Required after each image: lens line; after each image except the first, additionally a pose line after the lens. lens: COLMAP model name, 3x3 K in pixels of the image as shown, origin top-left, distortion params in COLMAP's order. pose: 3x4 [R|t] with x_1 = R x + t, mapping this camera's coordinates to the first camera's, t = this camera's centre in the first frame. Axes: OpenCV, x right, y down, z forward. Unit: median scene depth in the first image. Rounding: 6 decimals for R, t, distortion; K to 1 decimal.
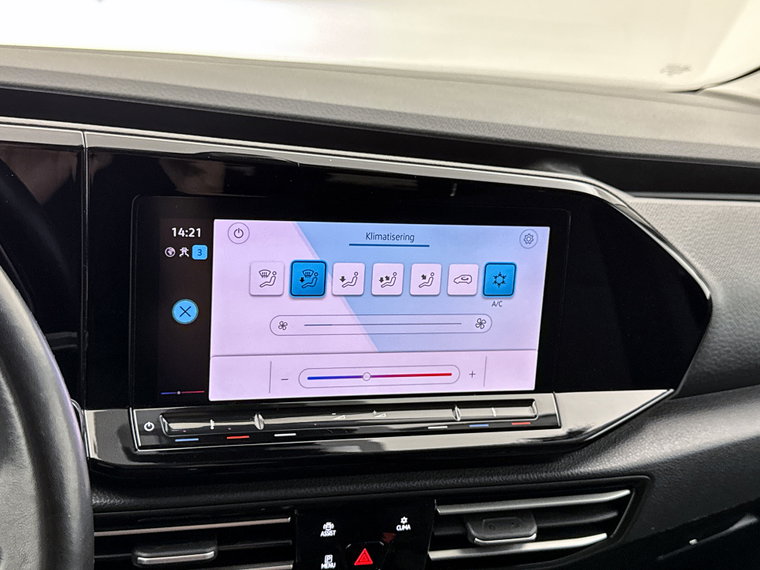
lens RADIAL K [[928.2, 0, 377.4], [0, 928.2, 286.1], [0, 0, 1]] dist [0.034207, 0.000000]
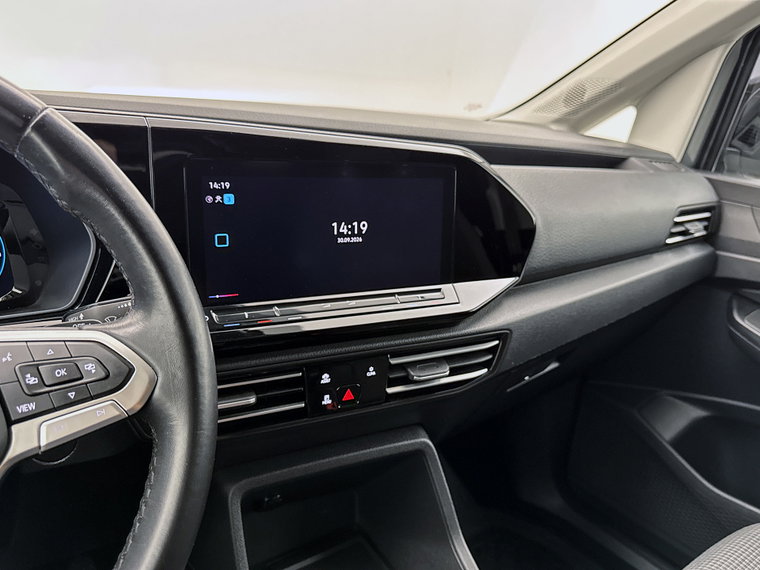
lens RADIAL K [[607.0, 0, 377.9], [0, 607.0, 294.4], [0, 0, 1]] dist [0.034863, -0.035769]
pose [[0.978678, -0.087636, 0.185768, -0.134452], [0.083711, 0.996071, 0.028881, 0.095075], [-0.187569, -0.012715, 0.982169, -0.004122]]
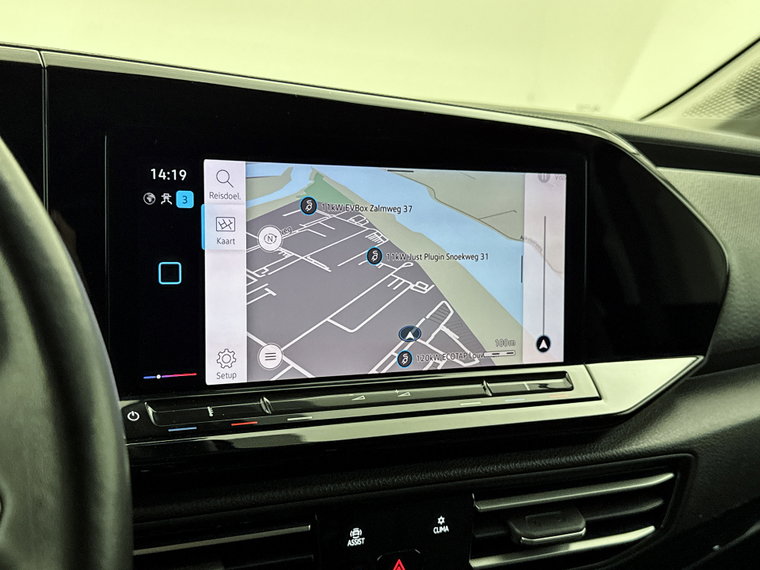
lens RADIAL K [[917.6, 0, 376.8], [0, 917.6, 286.2], [0, 0, 1]] dist [0.011745, 0.000000]
pose [[0.987540, -0.065544, 0.143066, -0.127820], [0.084406, 0.987911, -0.130032, 0.142042], [-0.132814, 0.140488, 0.981134, 0.165914]]
